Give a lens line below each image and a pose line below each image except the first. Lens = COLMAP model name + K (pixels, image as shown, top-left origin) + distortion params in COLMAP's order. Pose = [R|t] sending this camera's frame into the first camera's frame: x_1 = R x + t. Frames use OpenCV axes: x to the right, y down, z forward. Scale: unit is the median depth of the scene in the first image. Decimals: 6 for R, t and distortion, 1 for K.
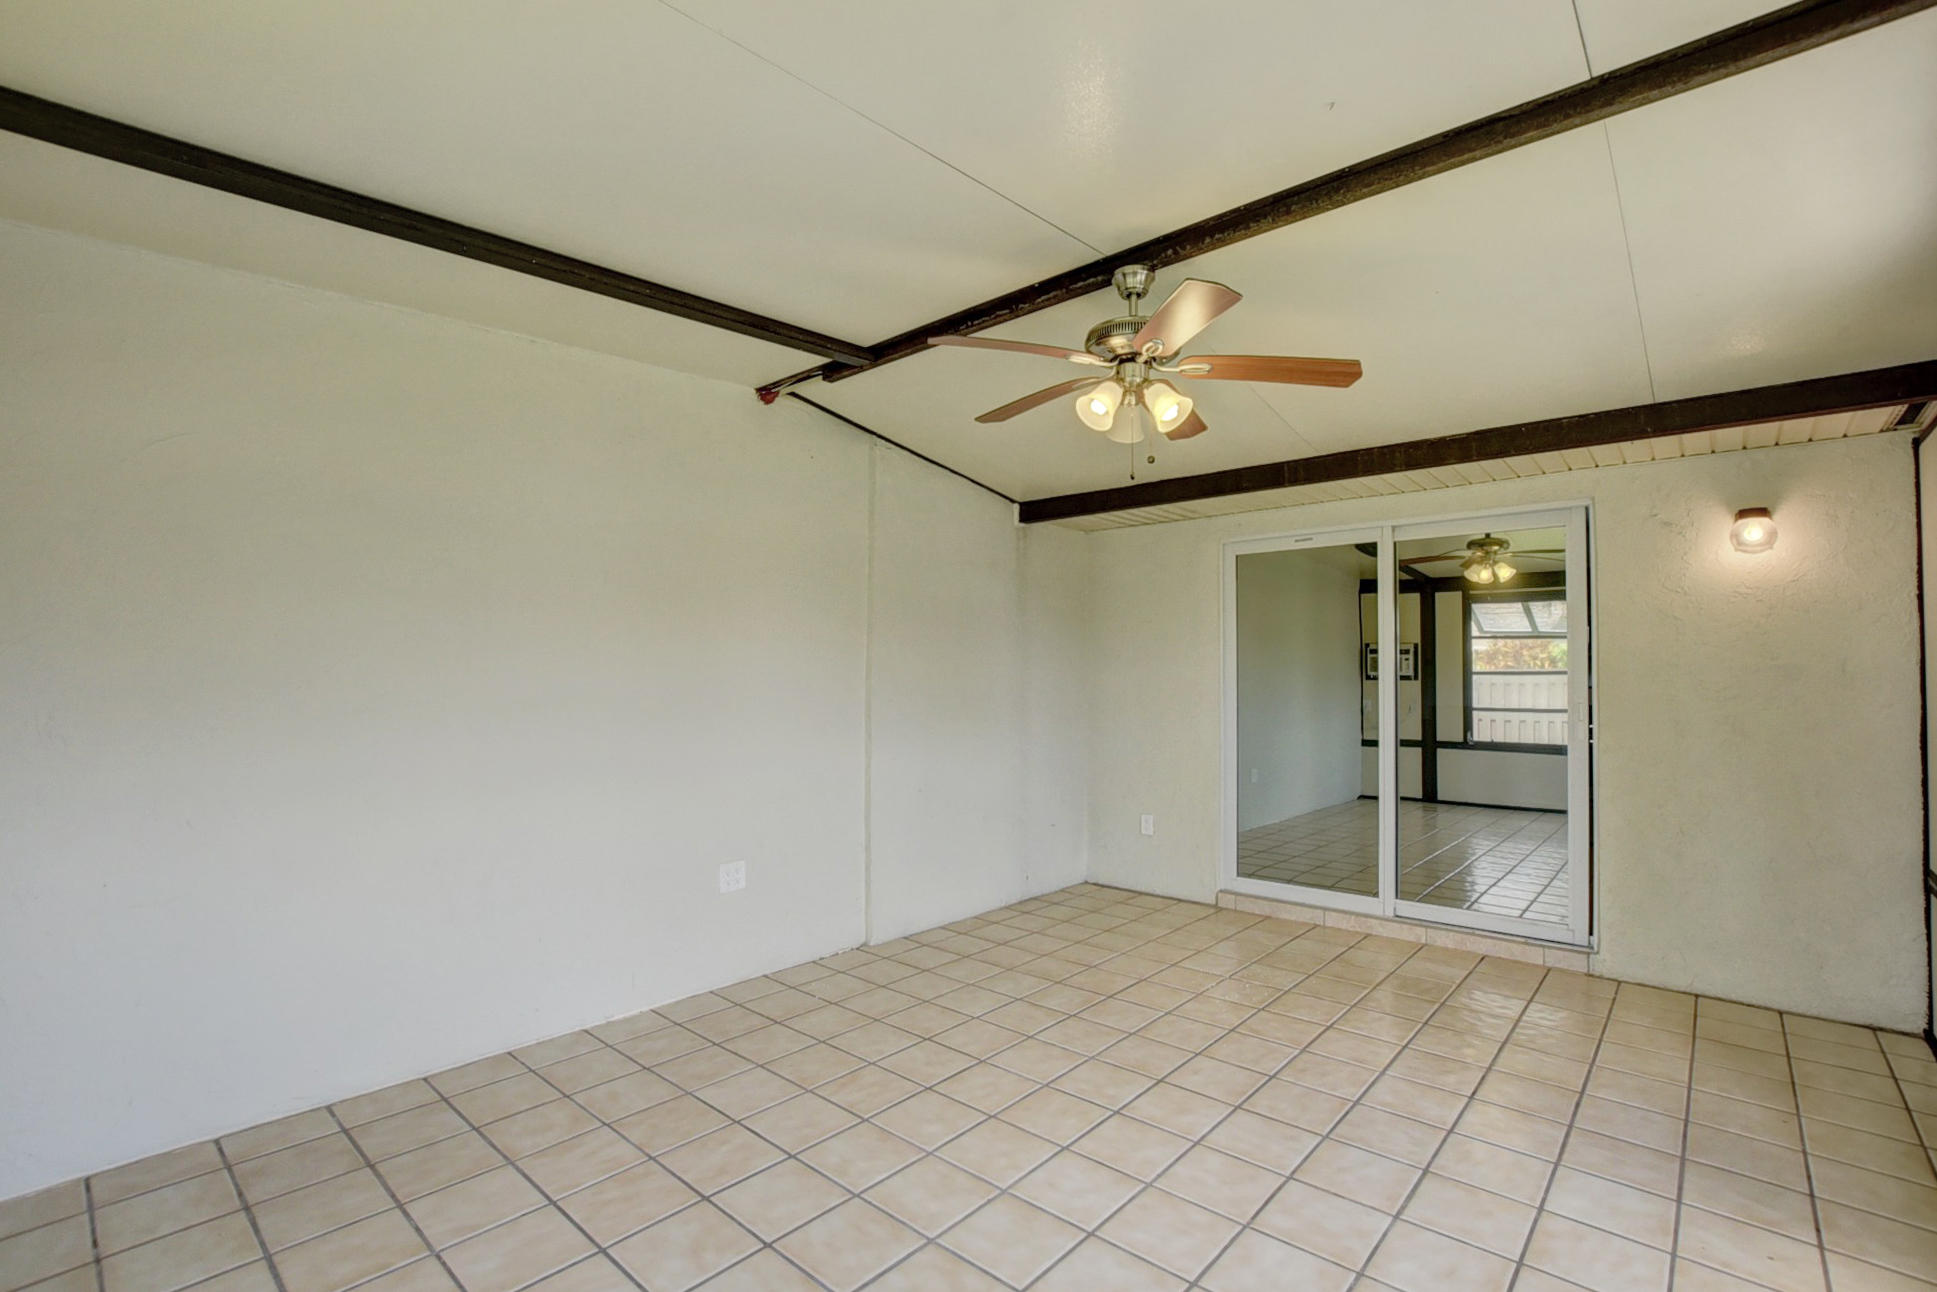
lens RADIAL K [[855.8, 0, 976.7], [0, 855.8, 662.0], [0, 0, 1]] dist [-0.034857, 0.004734]
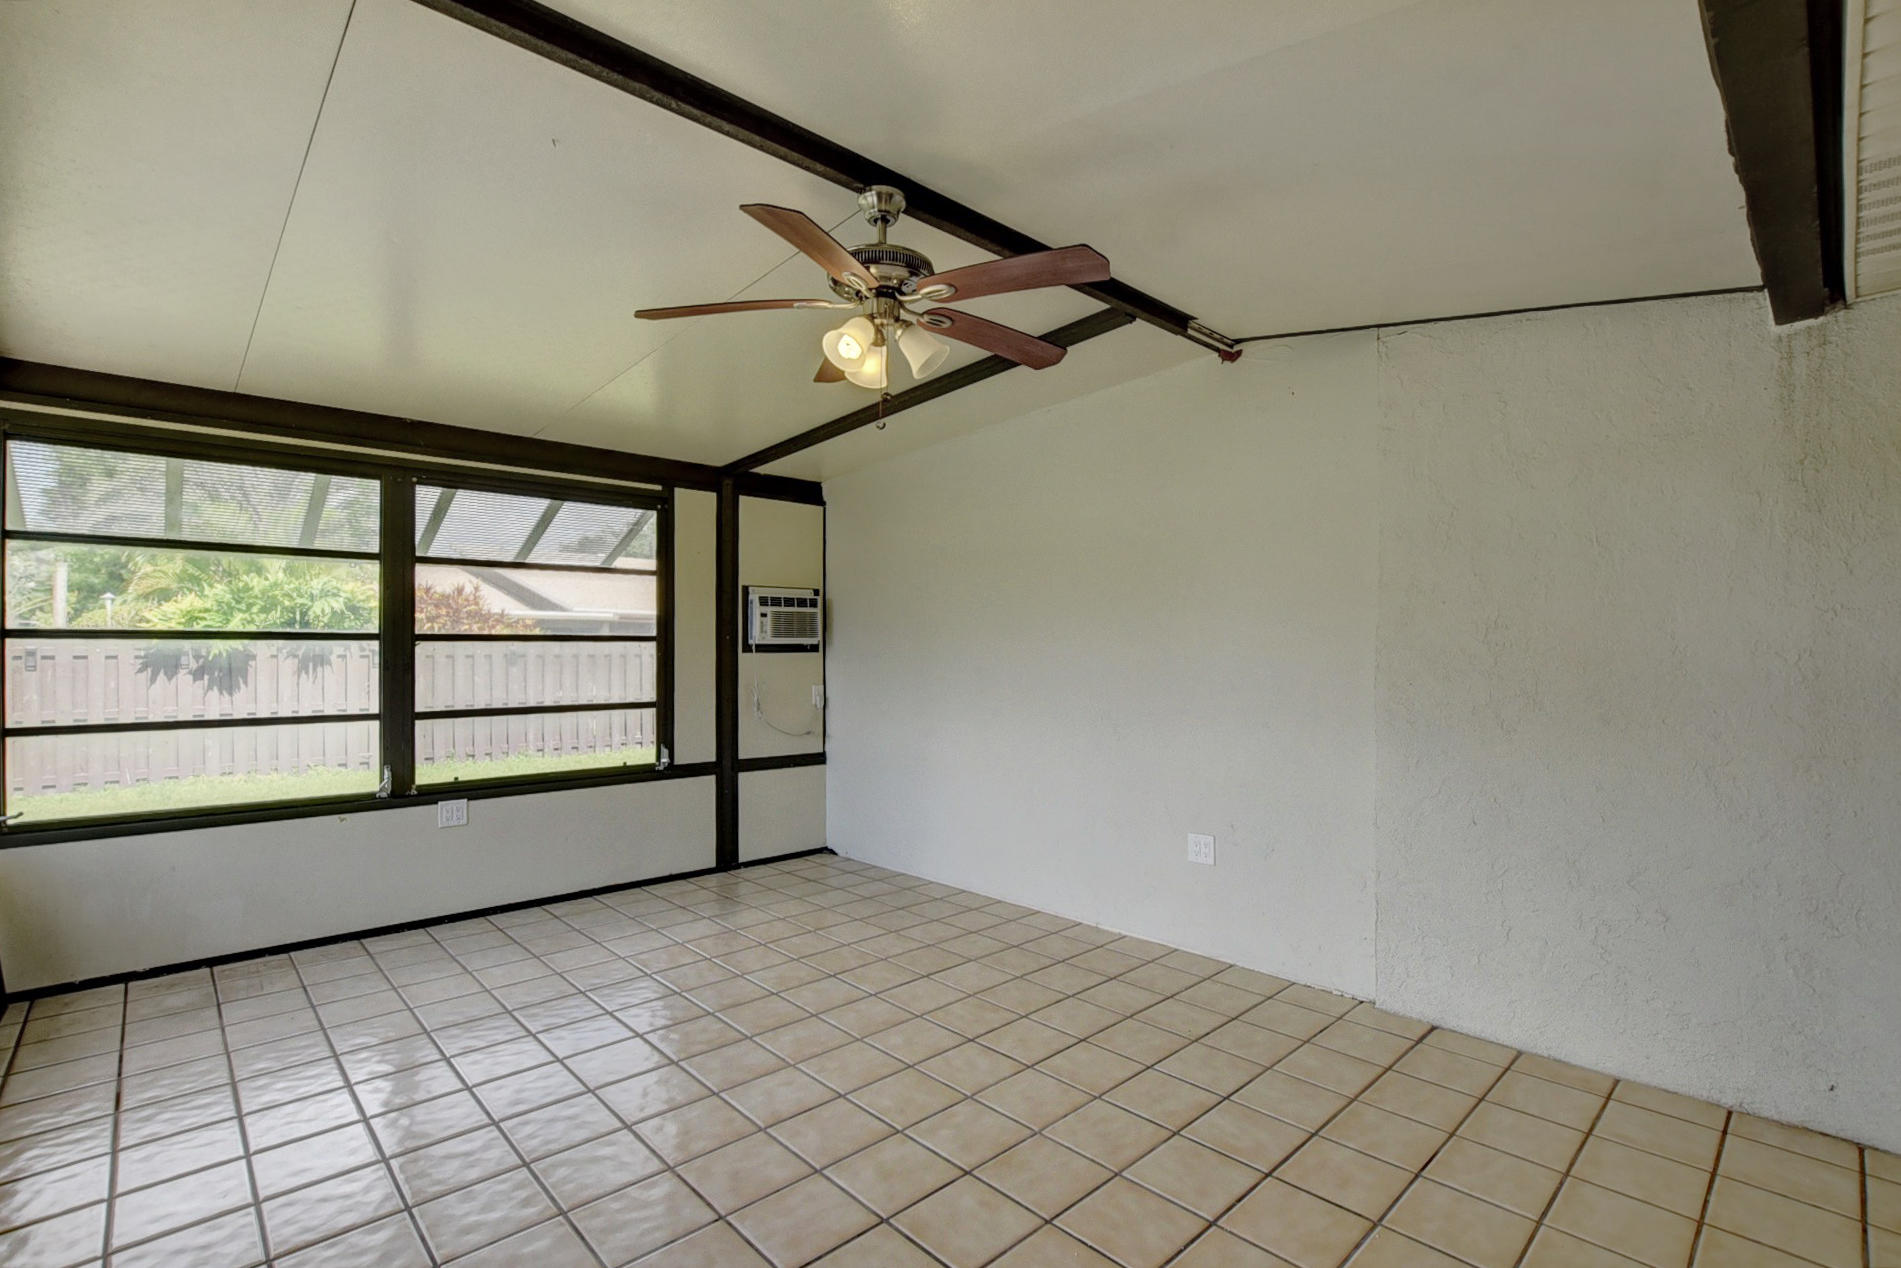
lens RADIAL K [[839.9, 0, 958.5], [0, 839.9, 649.7], [0, 0, 1]] dist [-0.034857, 0.004734]
pose [[-0.074109, -0.009791, -0.997202, 0.965246], [0.021564, 0.999702, -0.011418, 0.026491], [0.997017, -0.022350, -0.073876, 1.048084]]
